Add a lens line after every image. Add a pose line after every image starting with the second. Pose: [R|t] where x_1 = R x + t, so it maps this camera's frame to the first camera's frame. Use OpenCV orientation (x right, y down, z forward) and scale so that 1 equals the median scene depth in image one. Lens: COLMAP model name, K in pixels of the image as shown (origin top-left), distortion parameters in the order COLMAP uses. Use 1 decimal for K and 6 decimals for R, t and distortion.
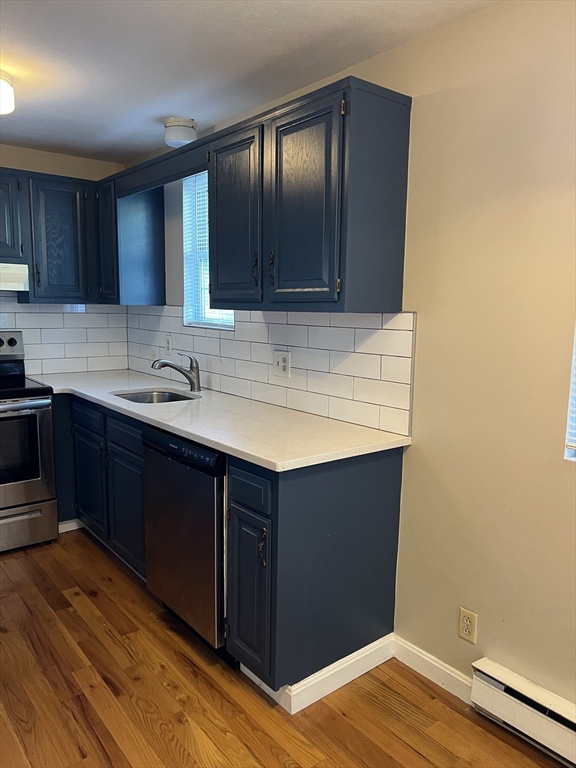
lens RADIAL K [[596.0, 0, 284.3], [0, 596.0, 388.6], [0, 0, 1]] dist [0.058234, -0.018999]
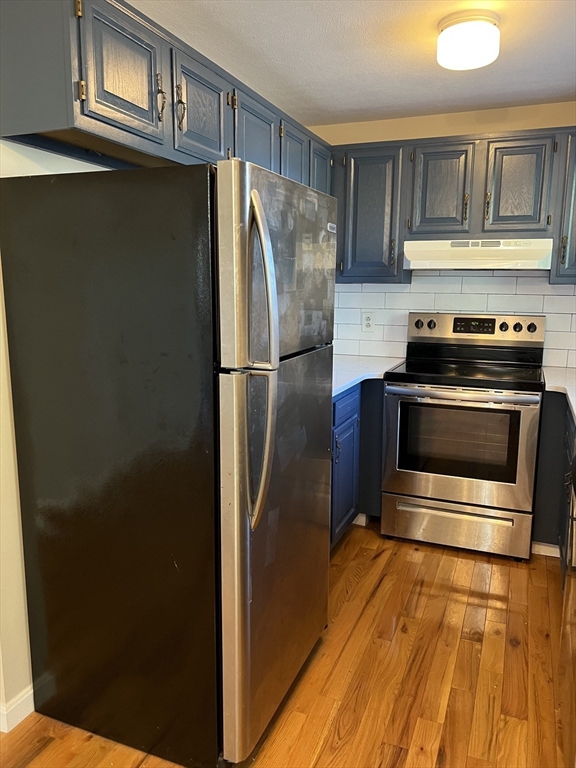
lens RADIAL K [[596.0, 0, 285.4], [0, 596.0, 381.8], [0, 0, 1]] dist [0.058234, -0.018999]
pose [[0.514428, 0.127845, -0.847950, 0.171350], [-0.119400, 0.989871, 0.076805, -0.029934], [0.849181, 0.061734, 0.524482, 0.302705]]
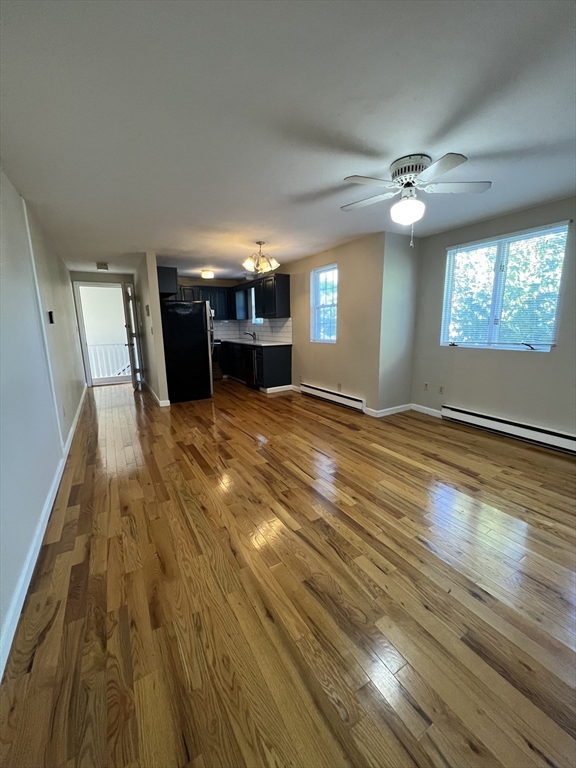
lens RADIAL K [[311.0, 0, 286.0], [0, 311.0, 383.0], [0, 0, 1]] dist [0.000299, 0.000012]
pose [[0.991805, -0.003044, -0.127721, 0.385108], [0.008624, 0.999031, 0.043159, 0.241249], [0.127466, -0.043906, 0.990871, -1.254476]]
